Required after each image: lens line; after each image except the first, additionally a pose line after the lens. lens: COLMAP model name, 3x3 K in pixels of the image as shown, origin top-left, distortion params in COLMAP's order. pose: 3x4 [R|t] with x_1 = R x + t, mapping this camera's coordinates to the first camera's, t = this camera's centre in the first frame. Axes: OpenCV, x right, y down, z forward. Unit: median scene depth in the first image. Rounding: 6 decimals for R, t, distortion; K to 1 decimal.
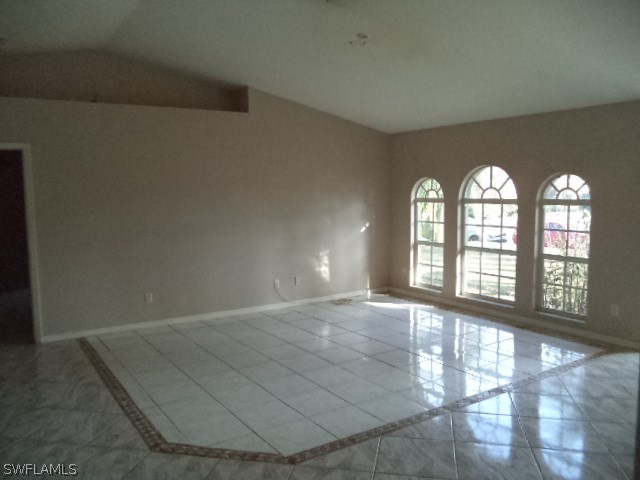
lens RADIAL K [[524.0, 0, 318.1], [0, 524.0, 250.9], [0, 0, 1]] dist [0.013469, 0.004868]
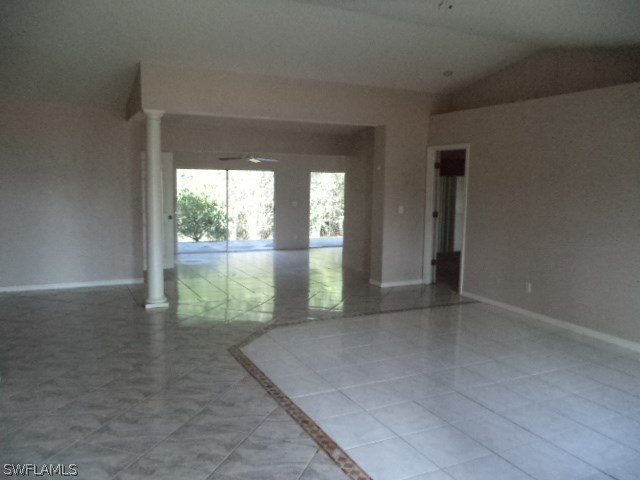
lens RADIAL K [[524.0, 0, 318.1], [0, 524.0, 250.9], [0, 0, 1]] dist [0.013469, 0.004868]
pose [[-0.118514, 0.147679, -0.981909, 1.118891], [-0.133237, 0.977570, 0.163108, -0.142010], [0.983973, 0.150157, -0.096179, 1.070291]]
